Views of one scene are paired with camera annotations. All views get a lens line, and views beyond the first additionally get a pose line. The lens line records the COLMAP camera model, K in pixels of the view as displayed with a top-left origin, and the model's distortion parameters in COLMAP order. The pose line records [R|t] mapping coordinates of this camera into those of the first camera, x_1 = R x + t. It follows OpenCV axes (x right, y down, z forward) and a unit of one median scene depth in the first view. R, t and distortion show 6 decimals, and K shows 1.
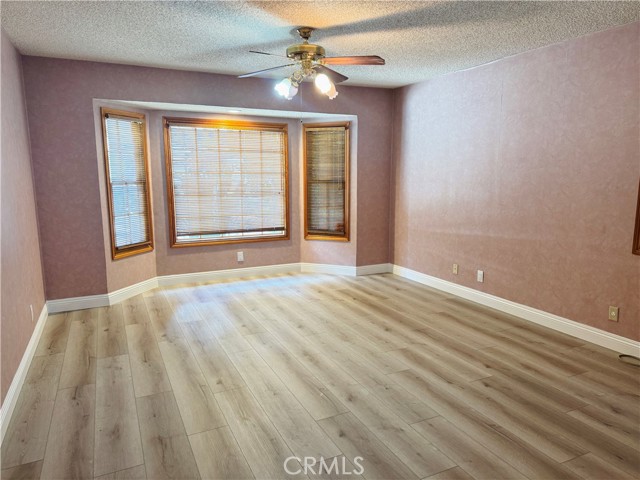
lens RADIAL K [[450.2, 0, 321.4], [0, 450.2, 241.3], [0, 0, 1]] dist [0.012704, -0.000720]
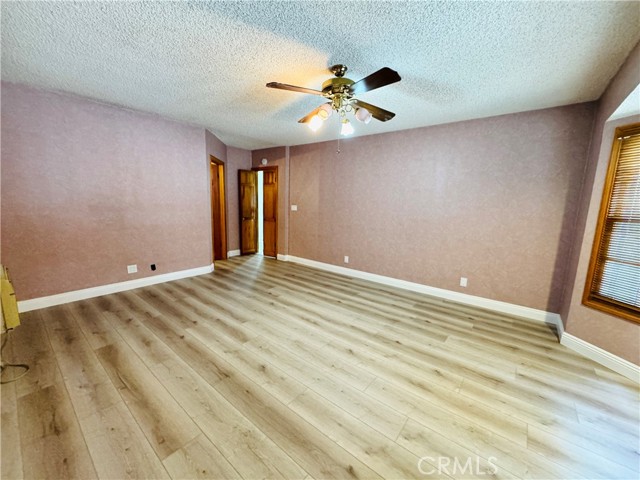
lens RADIAL K [[255.2, 0, 321.5], [0, 255.2, 239.2], [0, 0, 1]] dist [-0.000530, -0.000029]
pose [[-0.898790, 0.043776, -0.436188, 0.286819], [-0.093381, 0.953047, 0.288064, -0.238676], [0.428318, 0.299640, -0.852502, 1.594072]]
